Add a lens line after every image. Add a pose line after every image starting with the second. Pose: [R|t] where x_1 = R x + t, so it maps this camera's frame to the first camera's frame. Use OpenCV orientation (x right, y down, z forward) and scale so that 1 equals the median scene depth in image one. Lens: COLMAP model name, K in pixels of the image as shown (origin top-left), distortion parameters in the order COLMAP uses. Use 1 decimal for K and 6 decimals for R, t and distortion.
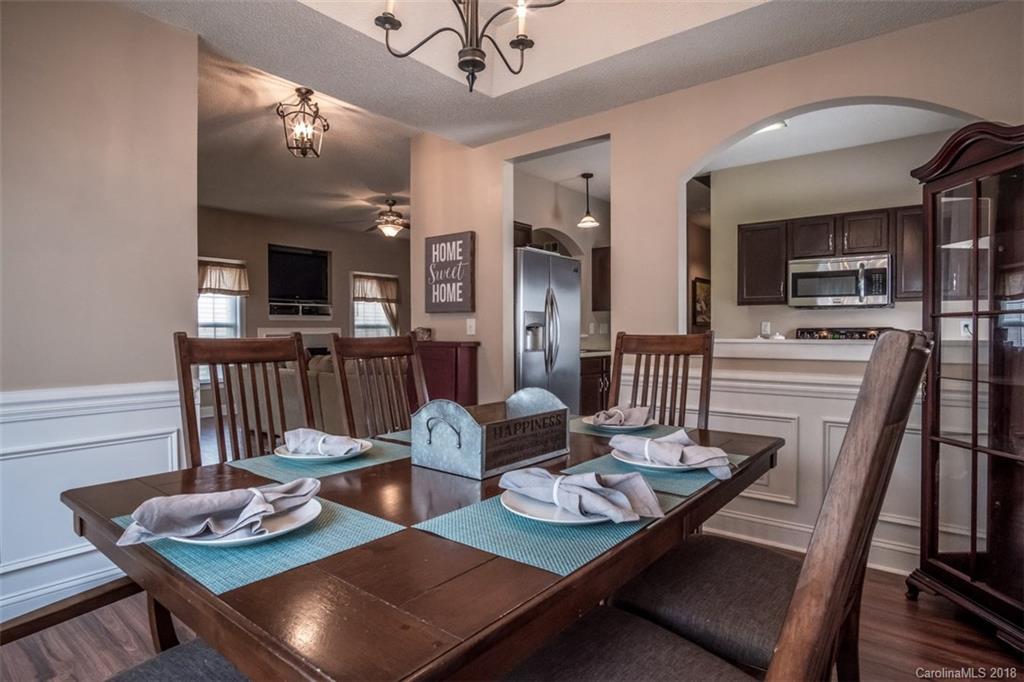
lens RADIAL K [[553.1, 0, 514.1], [0, 553.1, 339.6], [0, 0, 1]] dist [-0.023897, 0.002612]
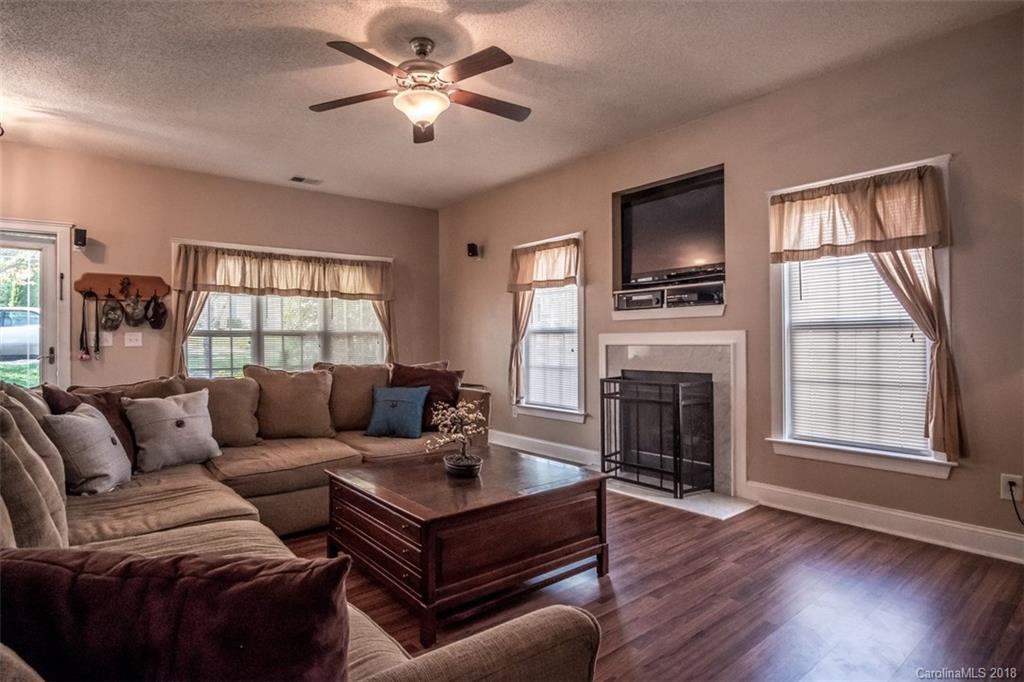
lens RADIAL K [[553.1, 0, 514.1], [0, 553.1, 339.6], [0, 0, 1]] dist [-0.023897, 0.002612]
pose [[-0.210807, 0.002782, -0.977524, 0.141224], [-0.011380, 0.999921, 0.005300, -0.014153], [0.977461, 0.012242, -0.210759, 0.891059]]
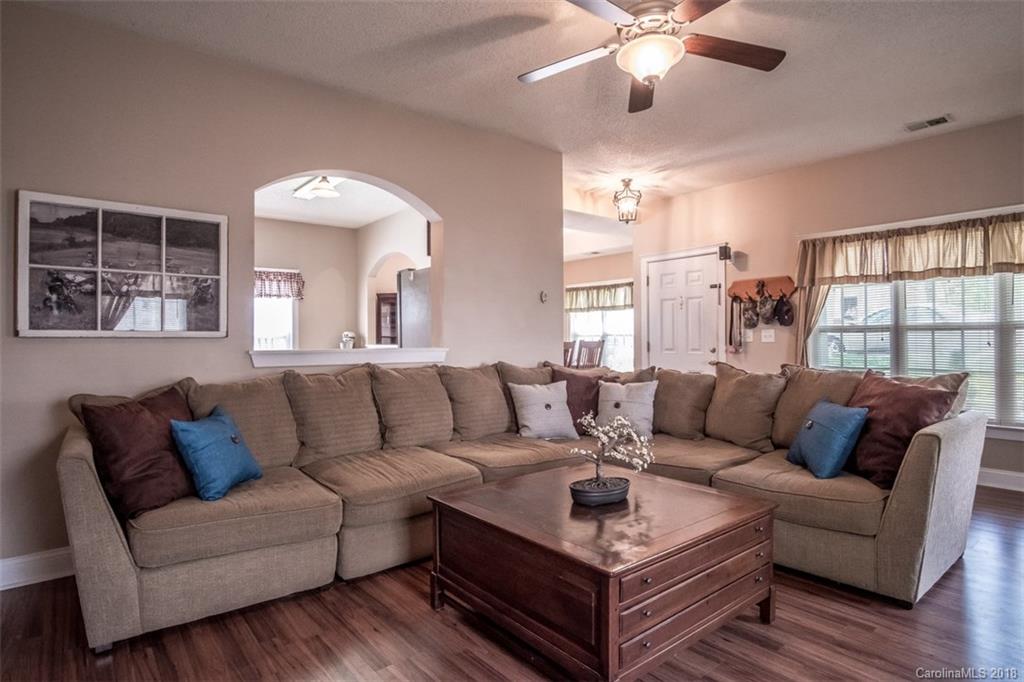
lens RADIAL K [[553.1, 0, 514.1], [0, 553.1, 339.6], [0, 0, 1]] dist [-0.023897, 0.002612]
pose [[-0.976082, 0.008272, 0.217246, 0.037156], [0.012533, 0.999755, 0.018241, -0.015279], [-0.217041, 0.020527, -0.975947, 0.946009]]
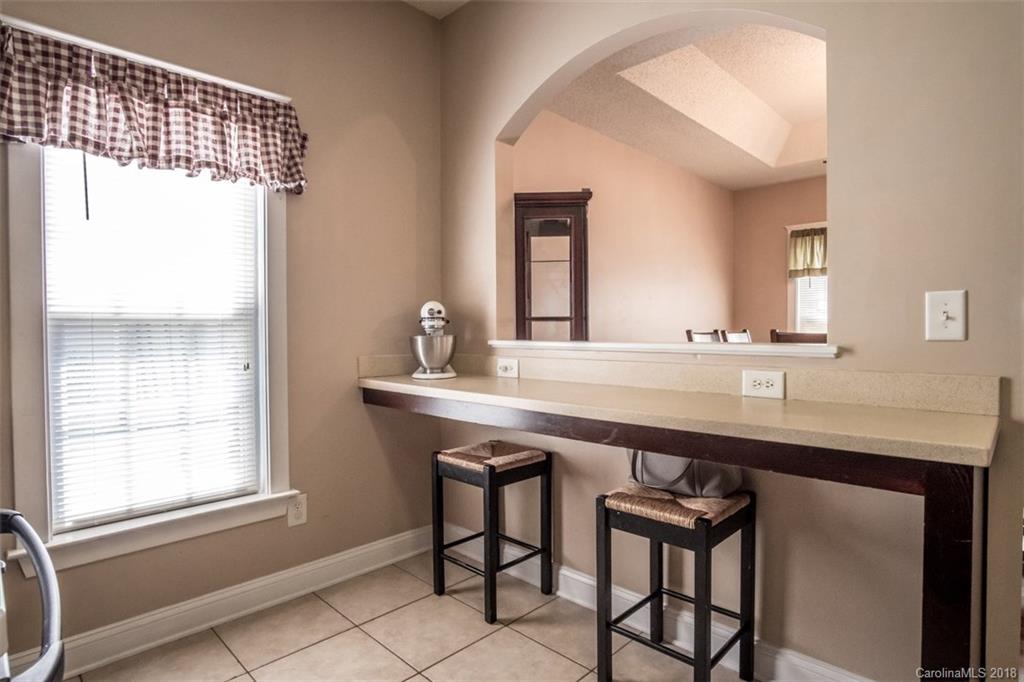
lens RADIAL K [[553.1, 0, 514.1], [0, 553.1, 339.6], [0, 0, 1]] dist [-0.023897, 0.002612]
pose [[-0.996408, 0.004455, 0.084561, 0.160309], [0.007351, 0.999396, 0.033965, -0.011938], [-0.084359, 0.034464, -0.995839, 0.781658]]
